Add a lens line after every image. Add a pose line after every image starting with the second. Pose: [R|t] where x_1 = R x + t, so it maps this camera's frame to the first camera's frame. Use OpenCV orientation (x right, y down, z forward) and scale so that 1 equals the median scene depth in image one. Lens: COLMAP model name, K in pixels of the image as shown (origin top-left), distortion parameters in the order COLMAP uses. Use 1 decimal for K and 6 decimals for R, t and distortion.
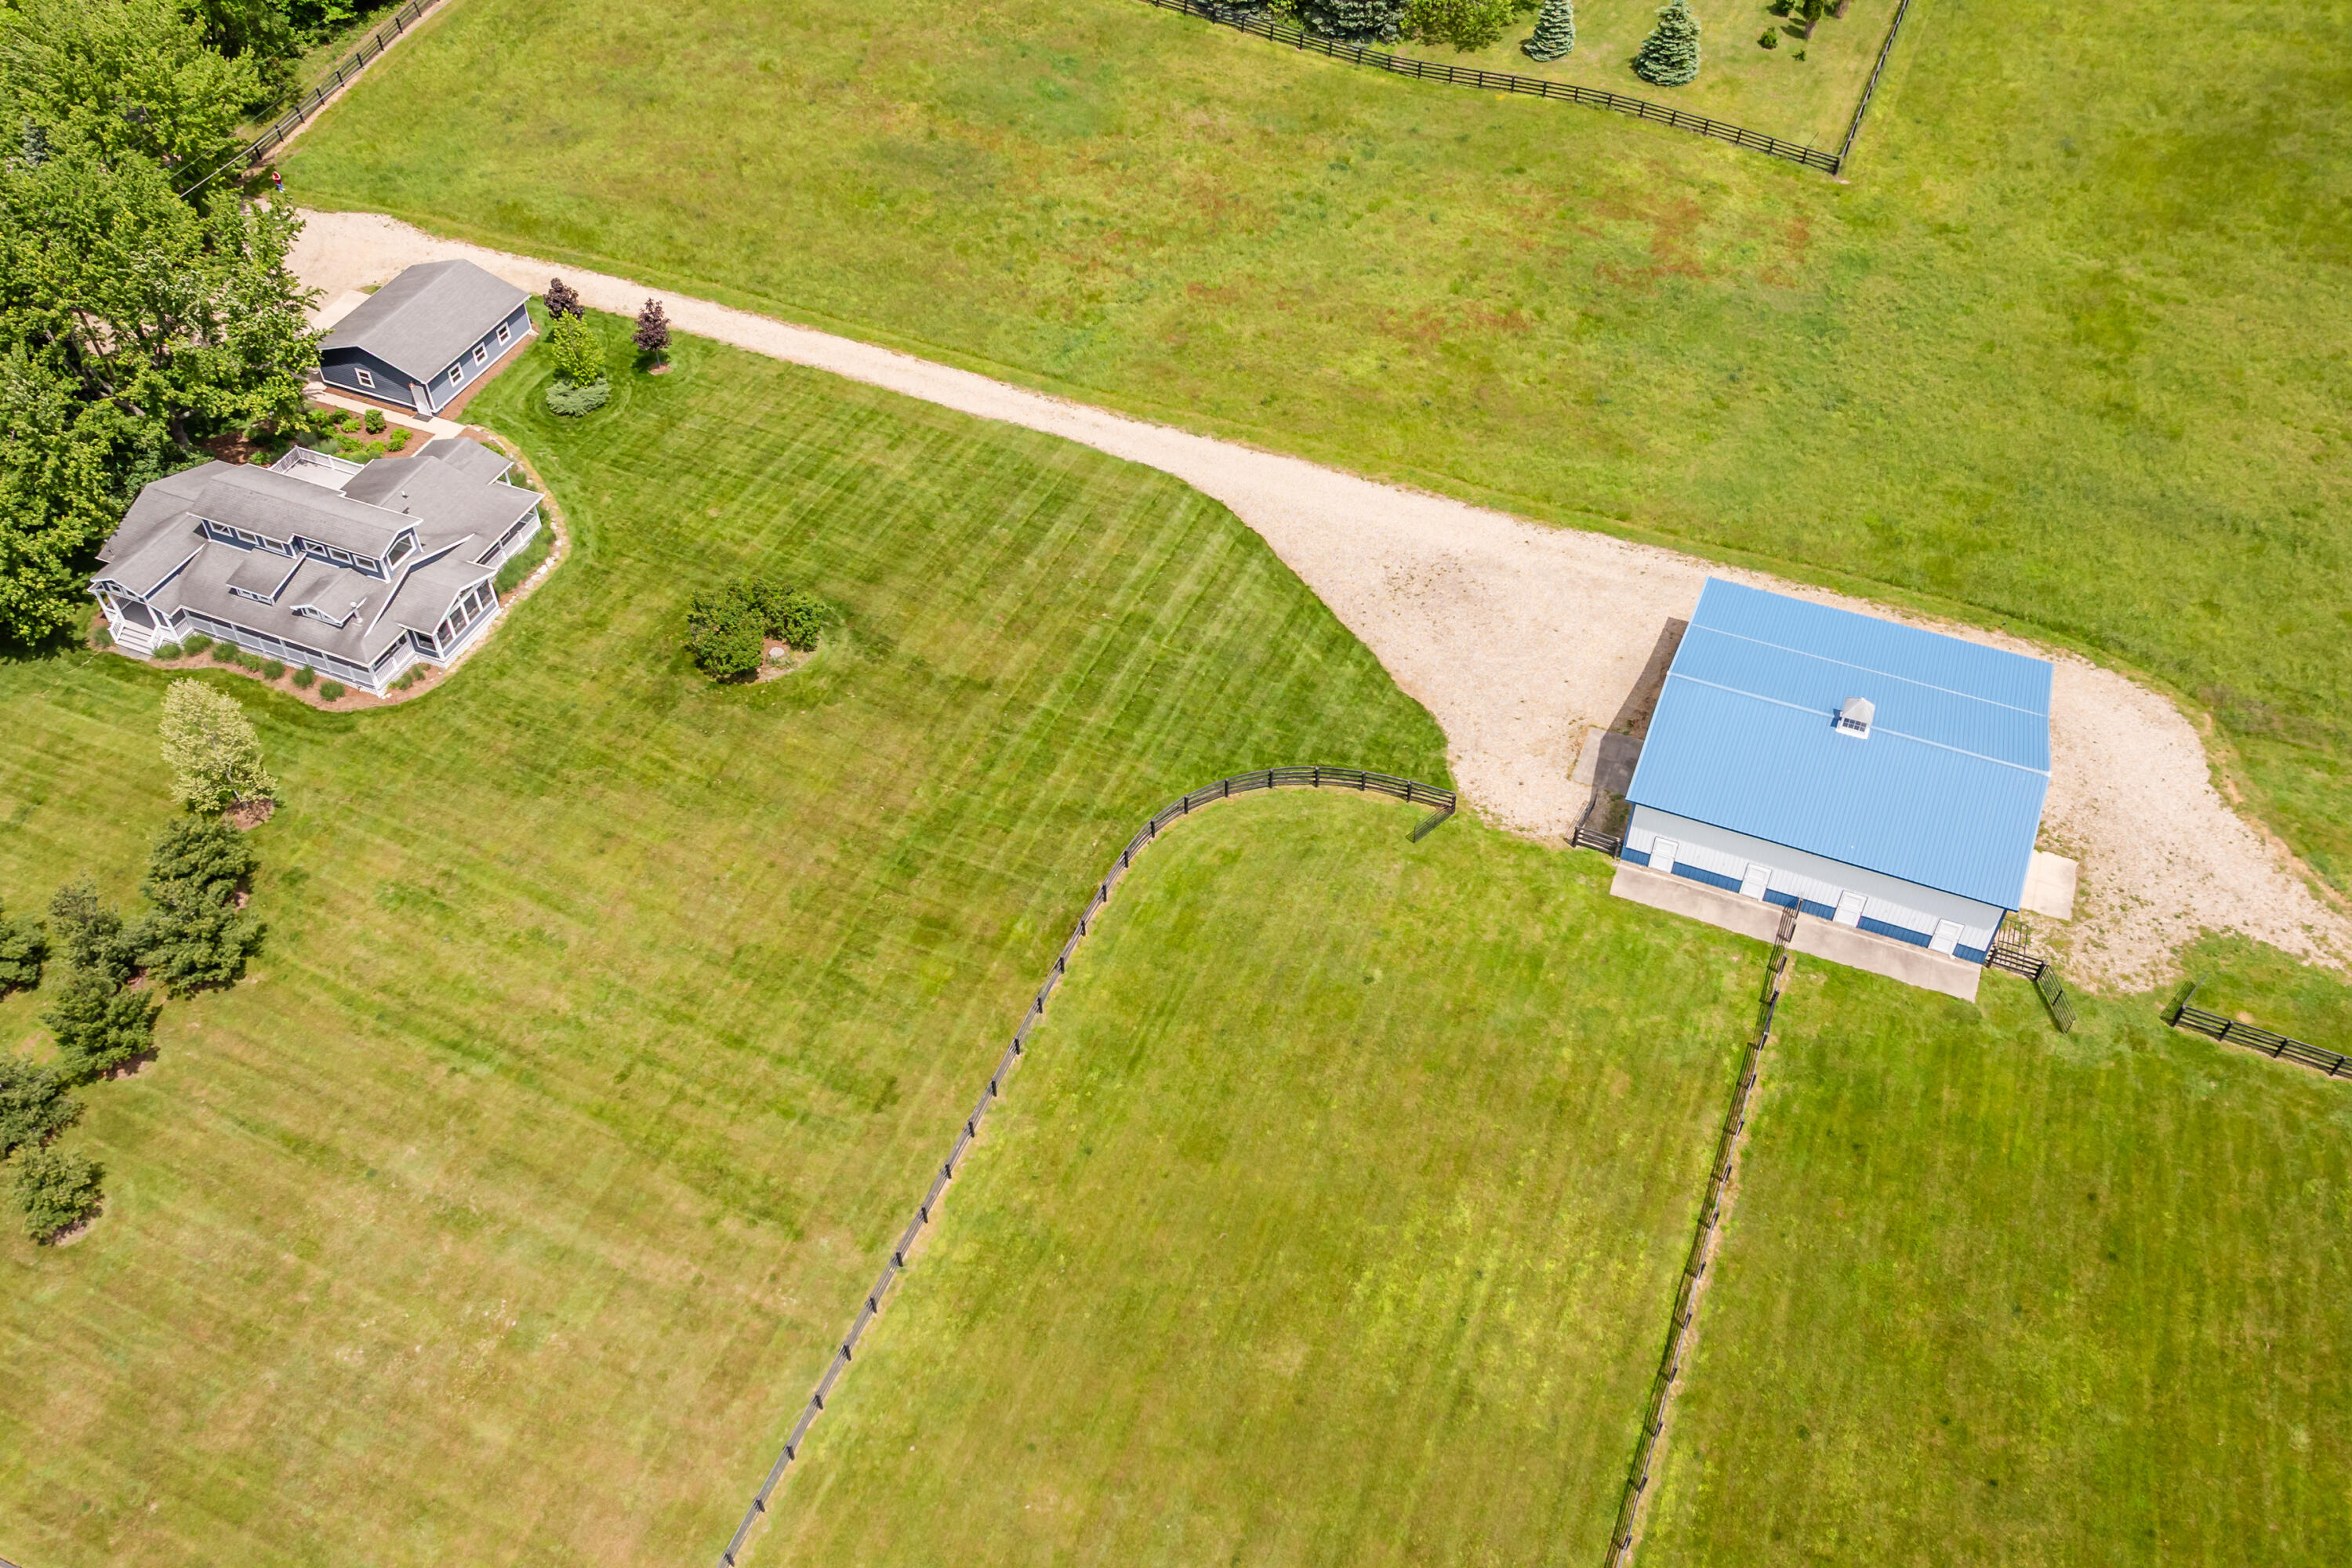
lens RADIAL K [[1973.5, 0, 1188.5], [0, 1973.5, 787.1], [0, 0, 1]] dist [-0.008576, -0.024976]
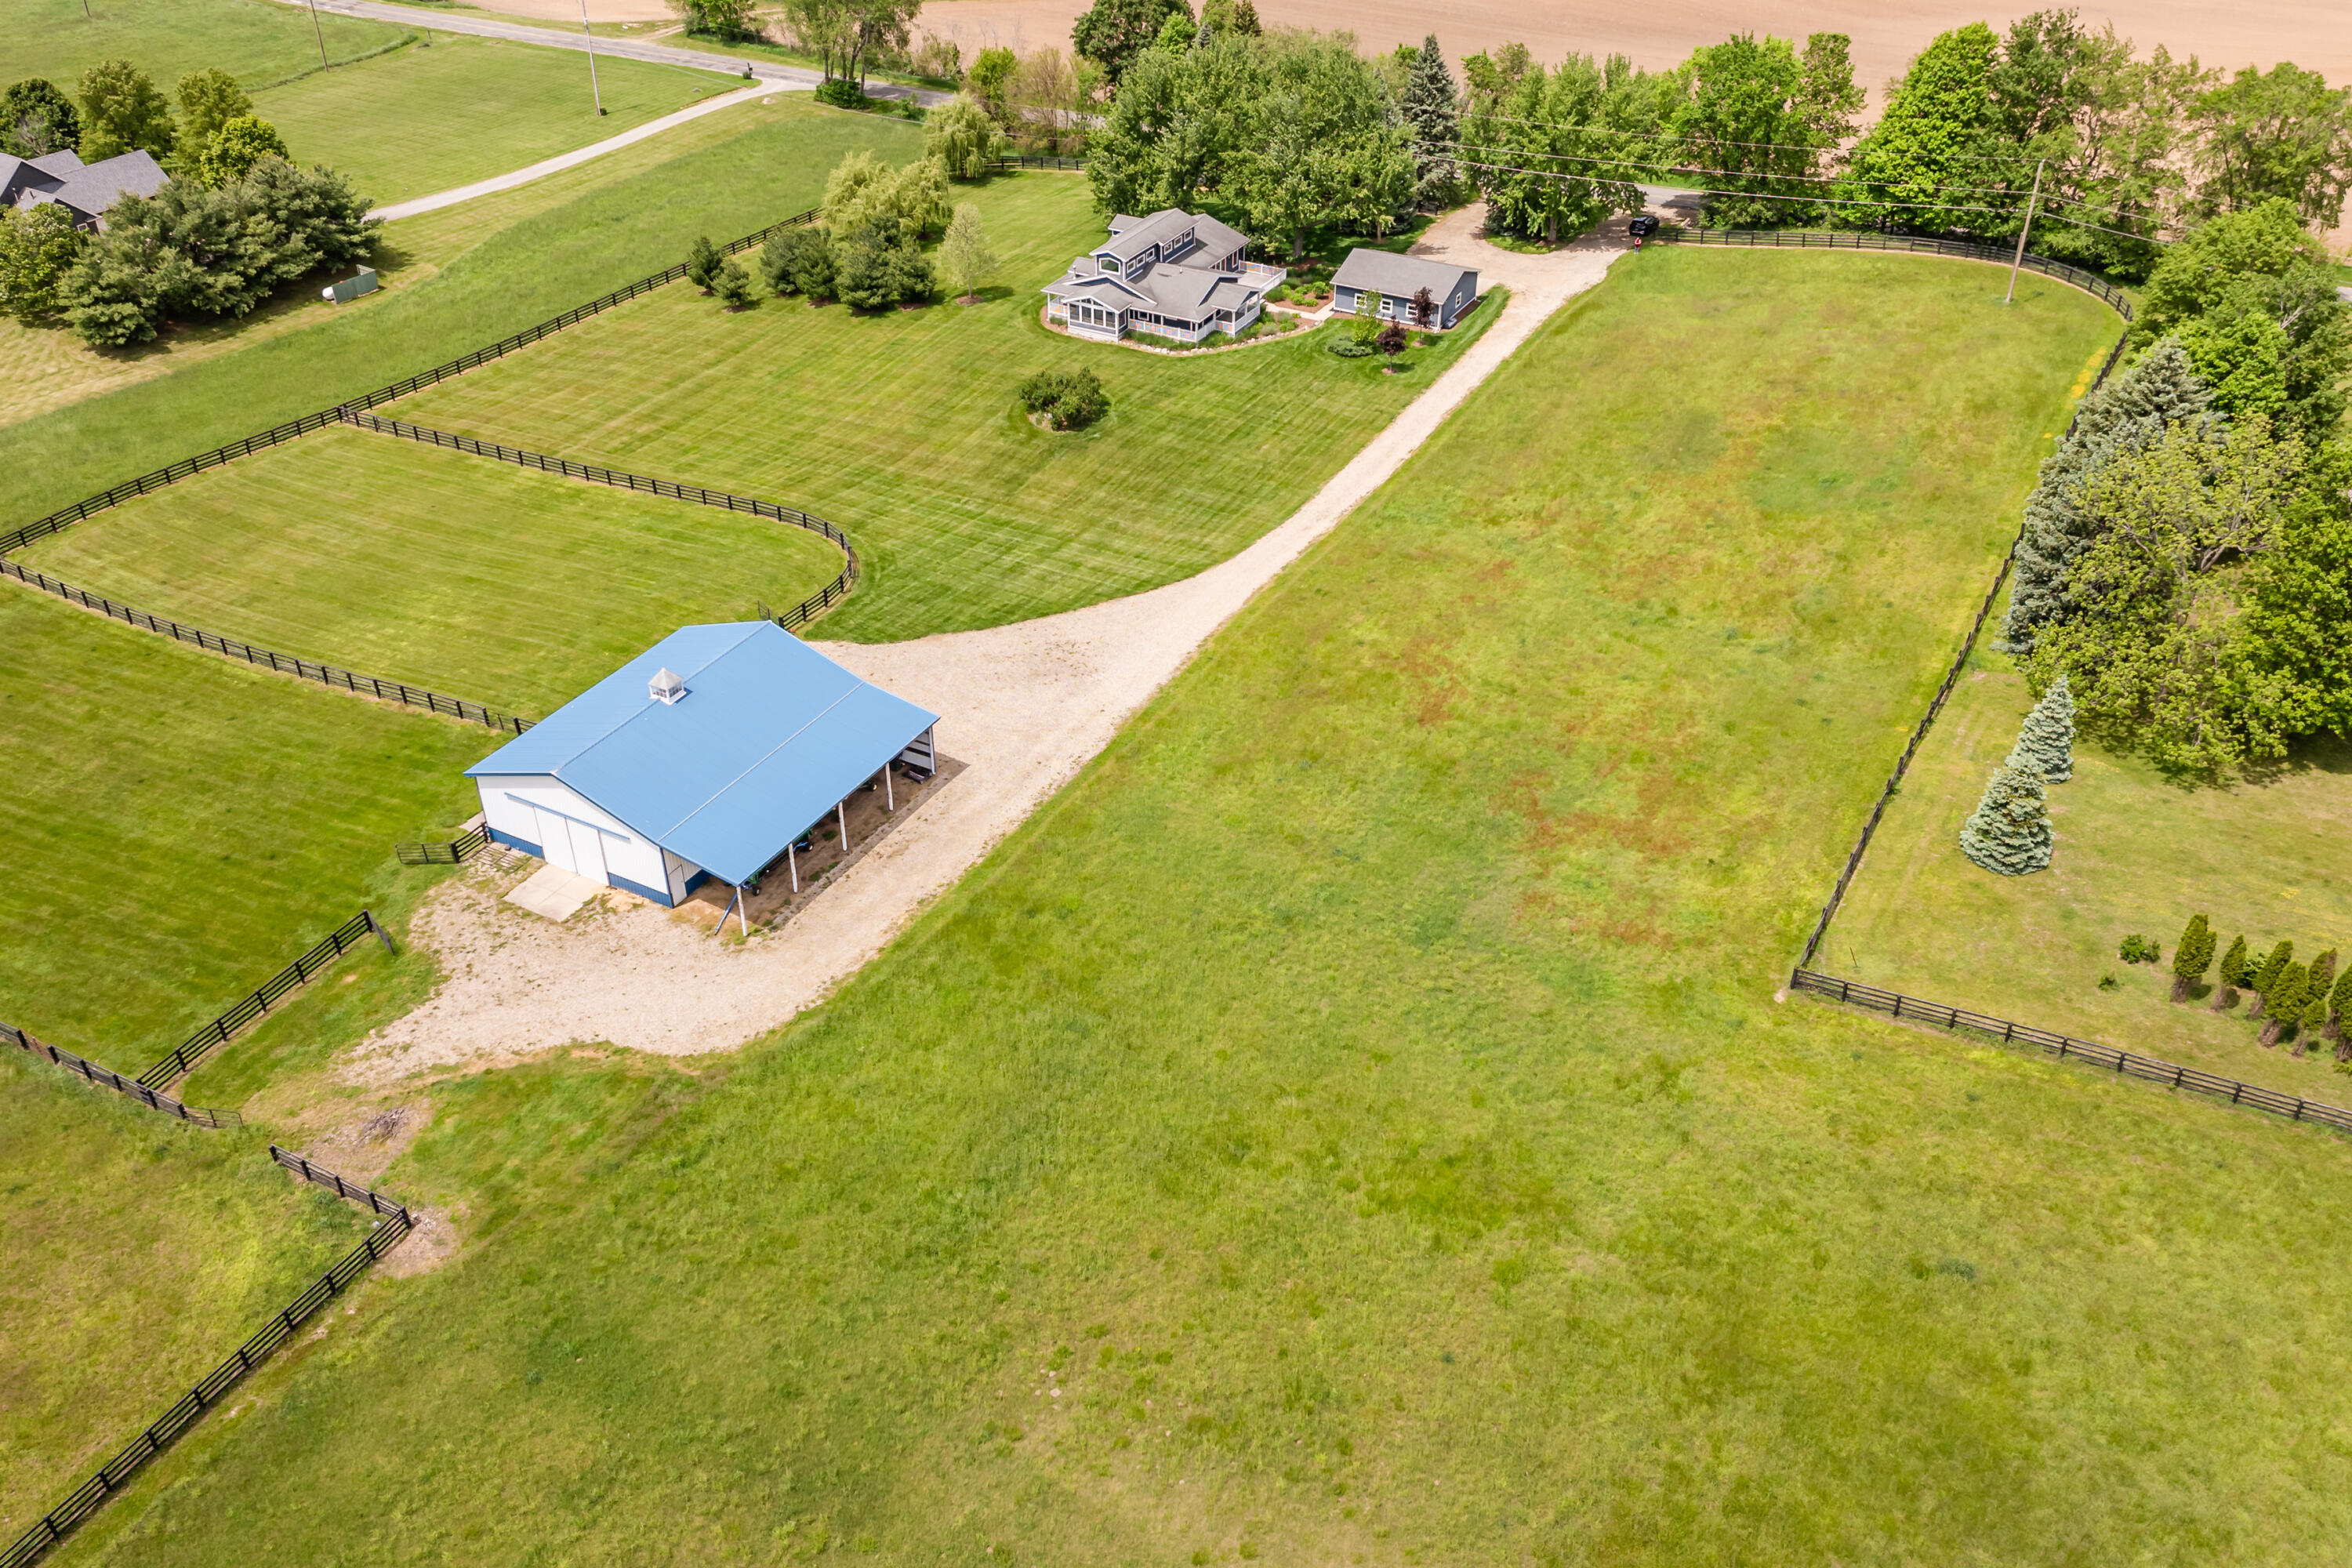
lens RADIAL K [[1973.5, 0, 1191.0], [0, 1973.5, 774.4], [0, 0, 1]] dist [-0.008576, -0.024976]
pose [[-0.101497, 0.558975, -0.822949, 1.095779], [-0.718251, 0.531193, 0.449388, -0.638450], [0.688341, 0.636695, 0.347570, 0.713062]]
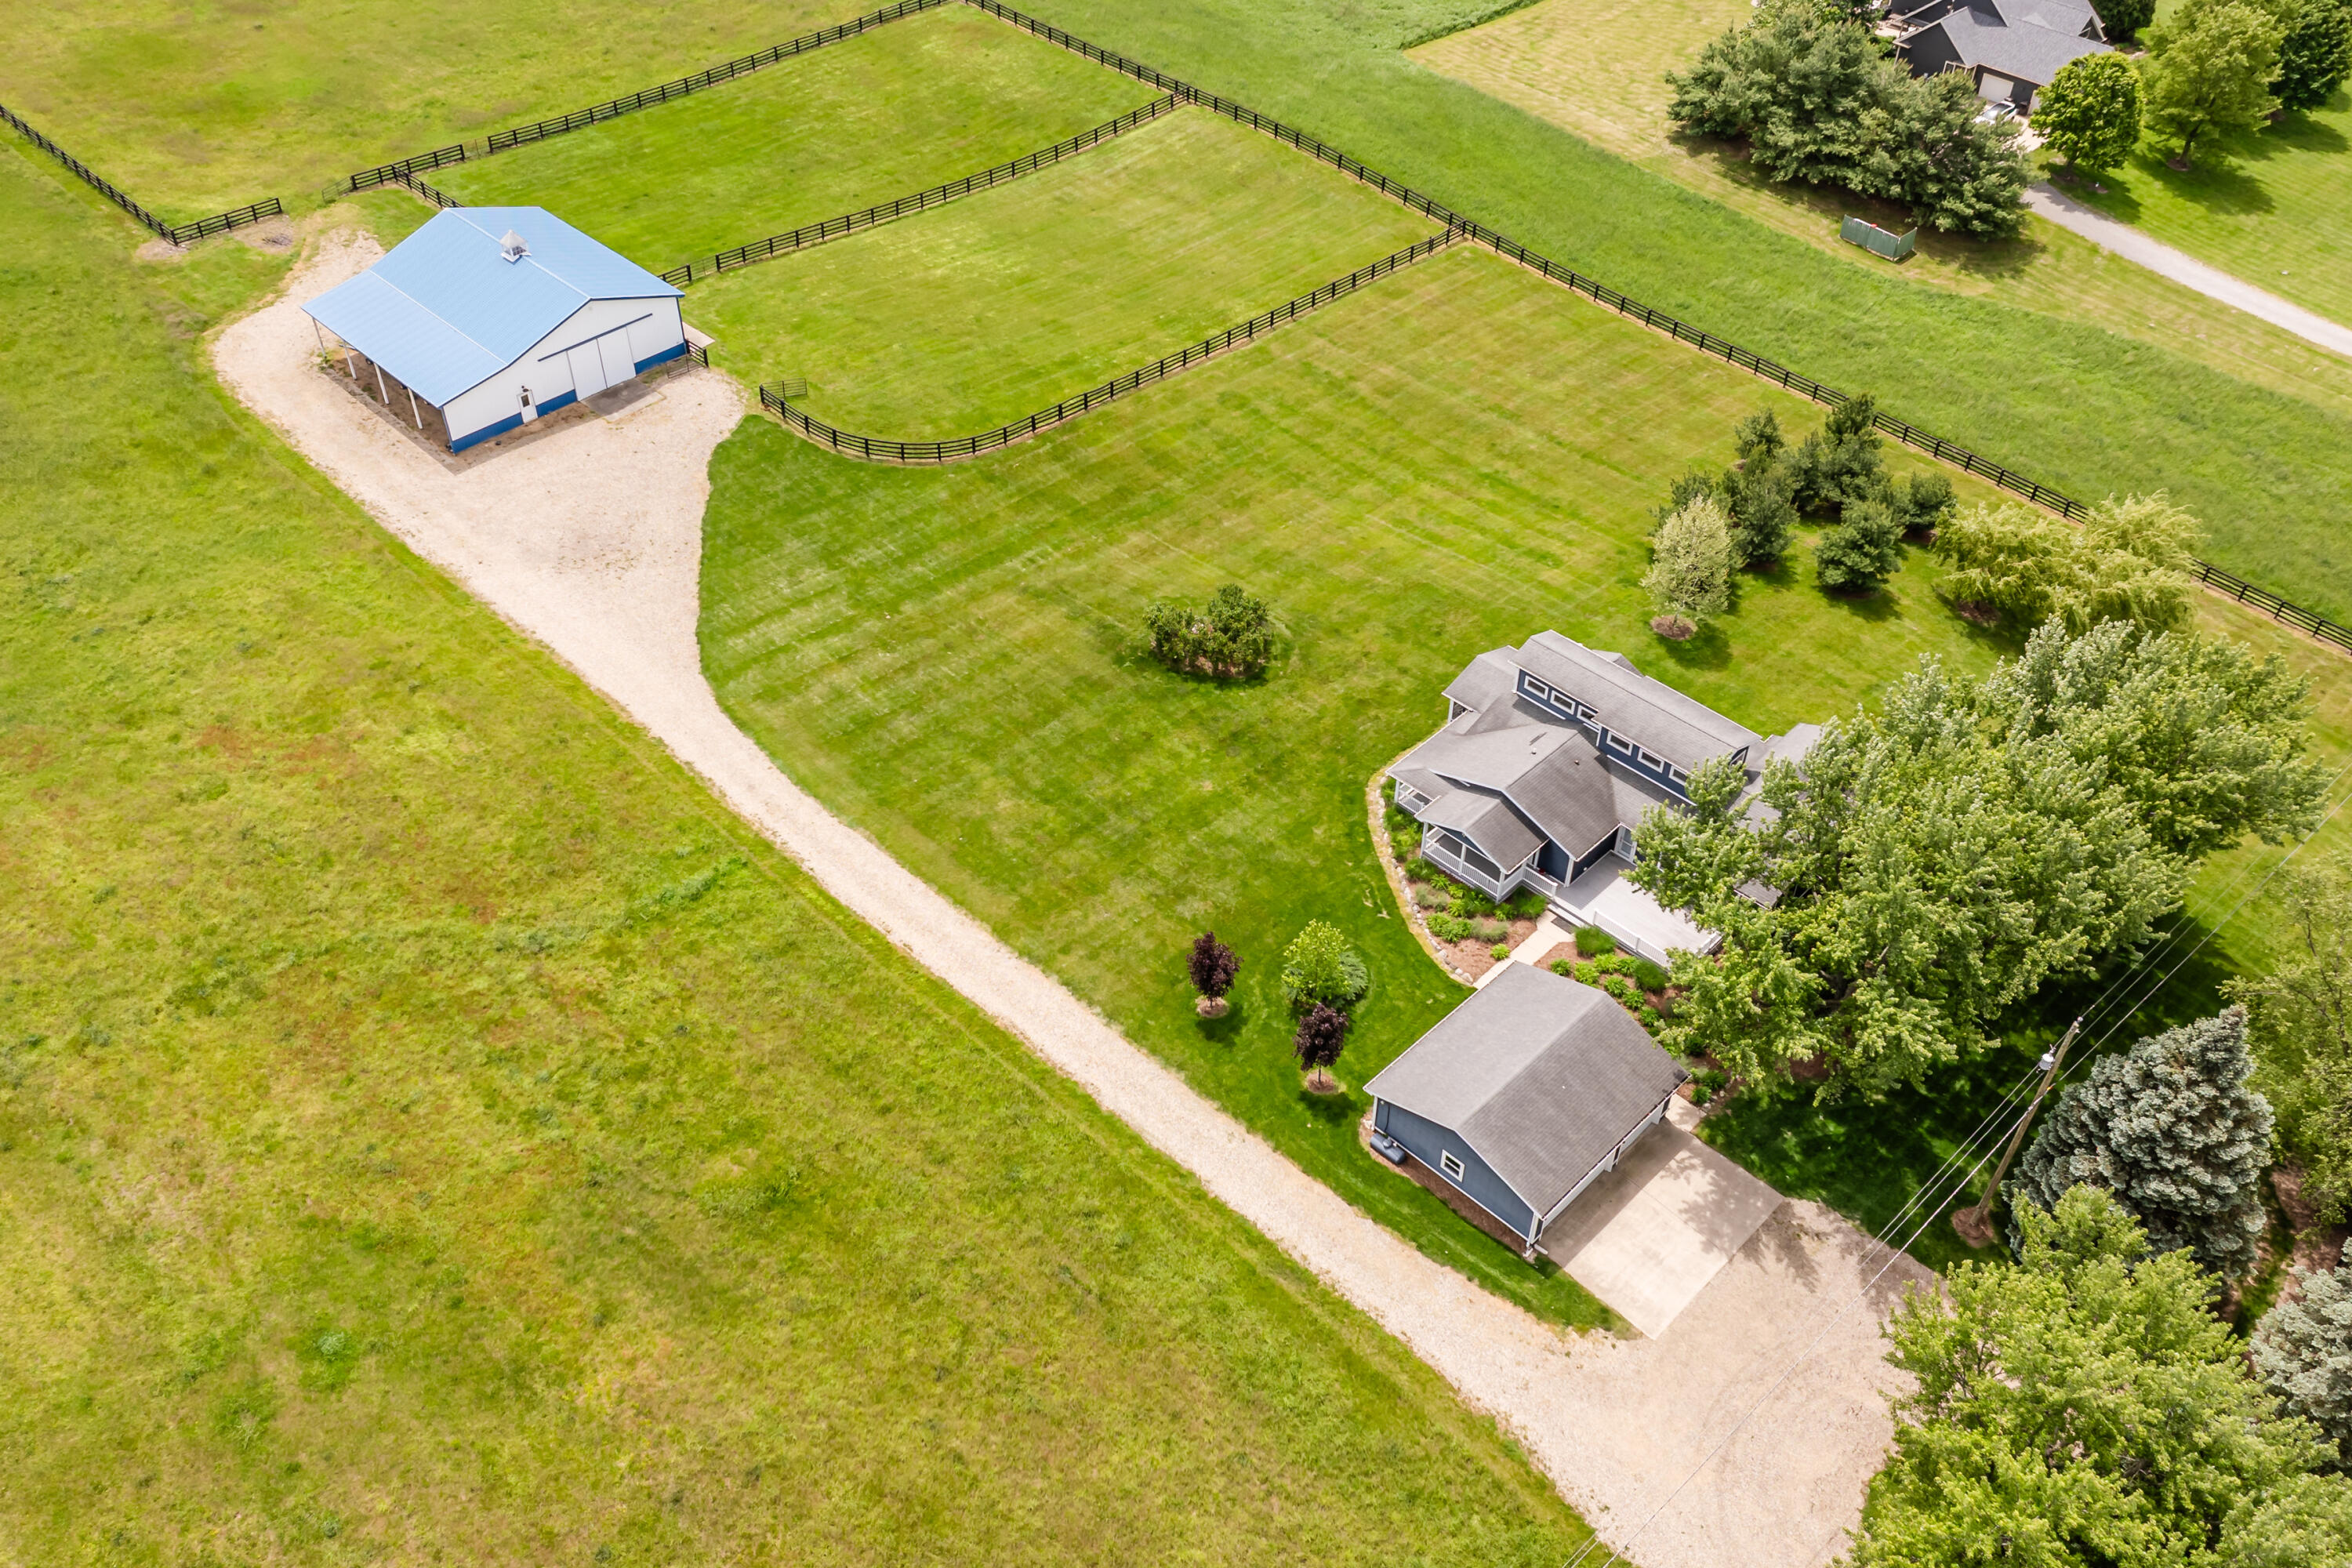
lens RADIAL K [[1973.5, 0, 1189.5], [0, 1973.5, 799.6], [0, 0, 1]] dist [-0.008576, -0.024976]
pose [[-0.927982, -0.261133, 0.265816, -0.493934], [0.258530, 0.062535, 0.963977, -1.048921], [-0.268349, 0.963275, 0.009480, 1.047981]]
